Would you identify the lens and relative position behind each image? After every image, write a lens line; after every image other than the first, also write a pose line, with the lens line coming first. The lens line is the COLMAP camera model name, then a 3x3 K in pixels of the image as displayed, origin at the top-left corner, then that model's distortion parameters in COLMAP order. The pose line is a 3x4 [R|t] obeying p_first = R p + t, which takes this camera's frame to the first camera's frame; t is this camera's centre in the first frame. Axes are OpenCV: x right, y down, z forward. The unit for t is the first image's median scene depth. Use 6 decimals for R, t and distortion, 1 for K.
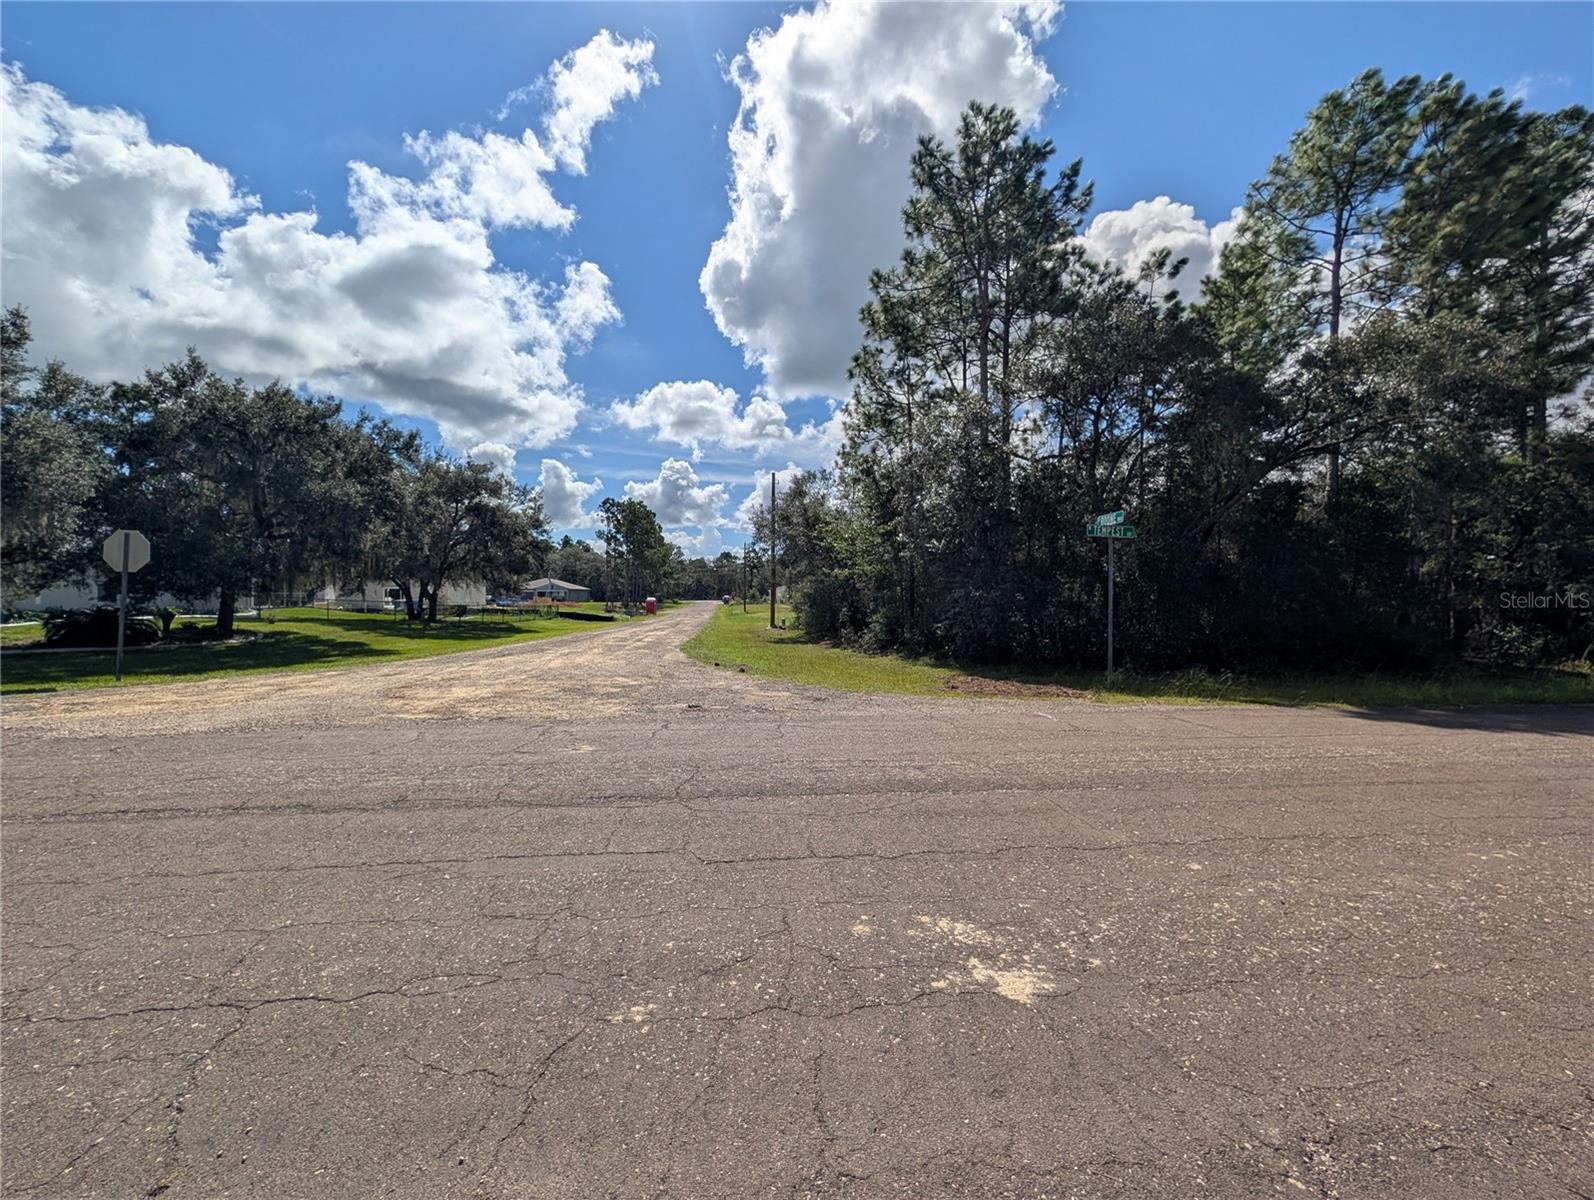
lens RADIAL K [[620.4, 0, 793.0], [0, 620.4, 599.0], [0, 0, 1]] dist [0.004967, 0.000355]
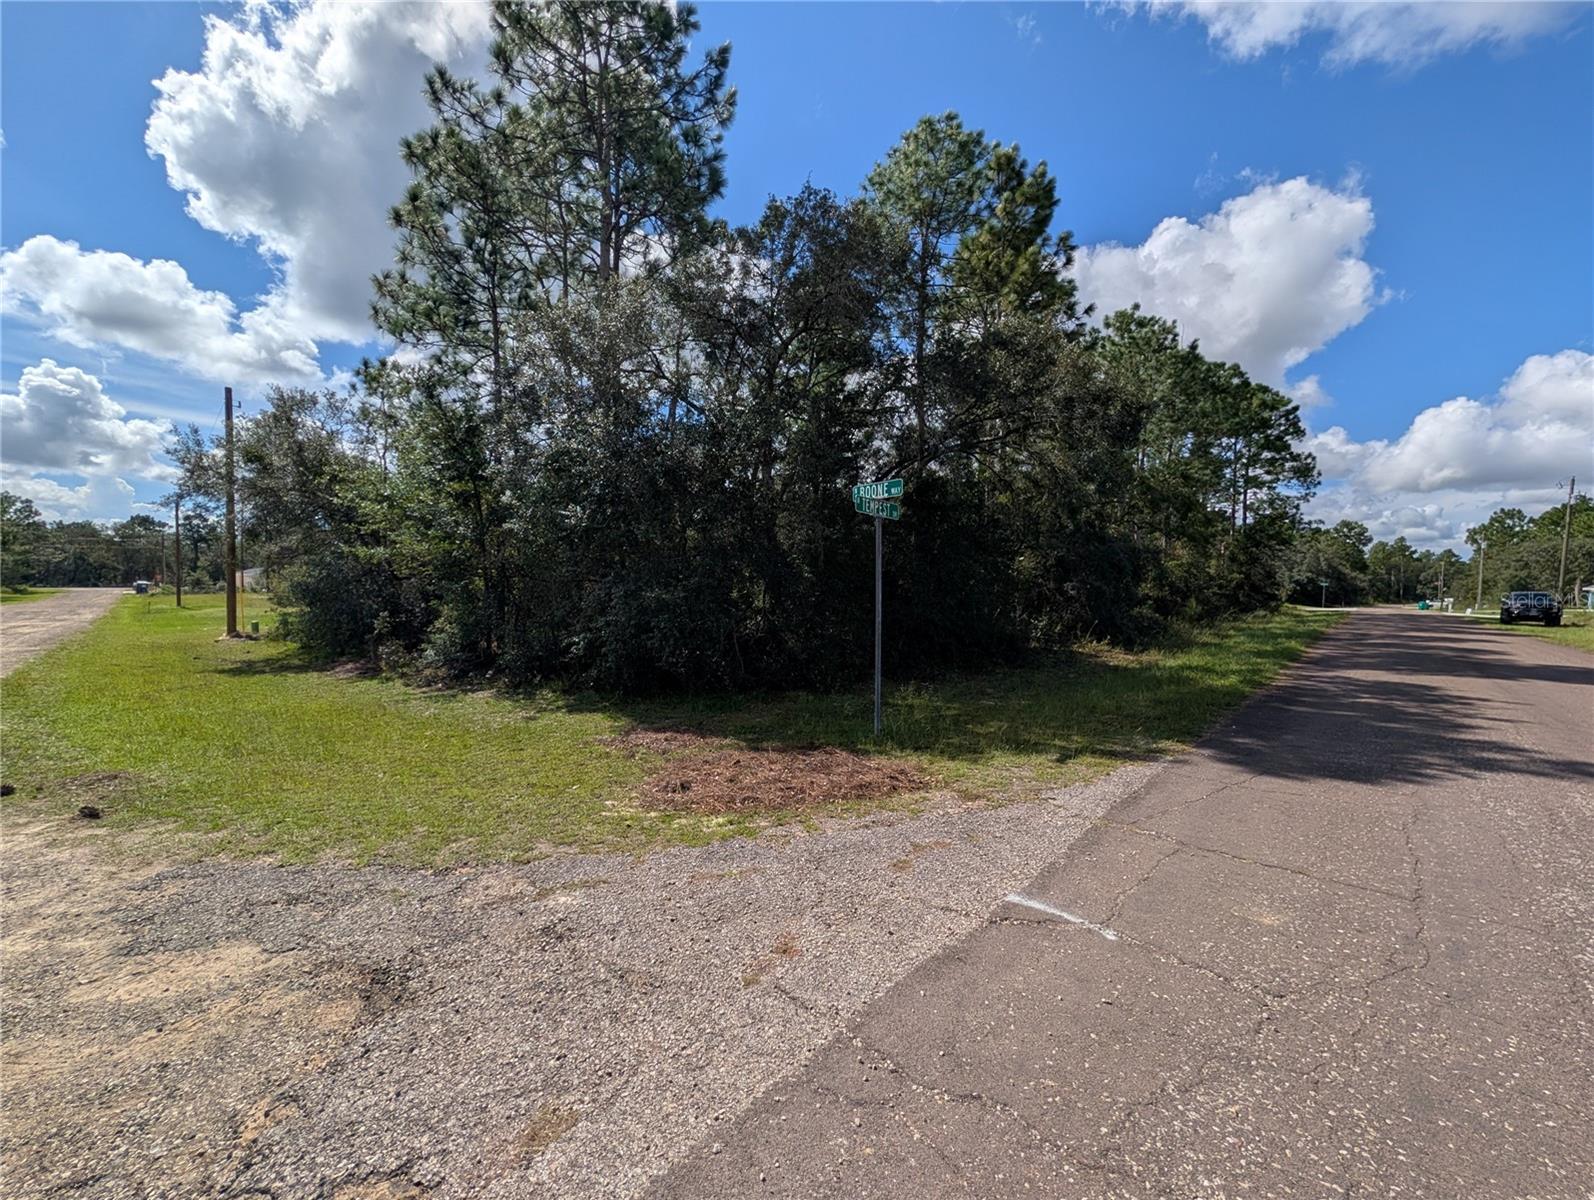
lens RADIAL K [[620.4, 0, 793.0], [0, 620.4, 599.0], [0, 0, 1]] dist [0.004967, 0.000355]
pose [[0.768355, -0.011626, 0.639918, 0.000510], [-0.002544, 0.999772, 0.021217, -0.007920], [-0.640019, -0.017930, 0.768150, 0.186867]]
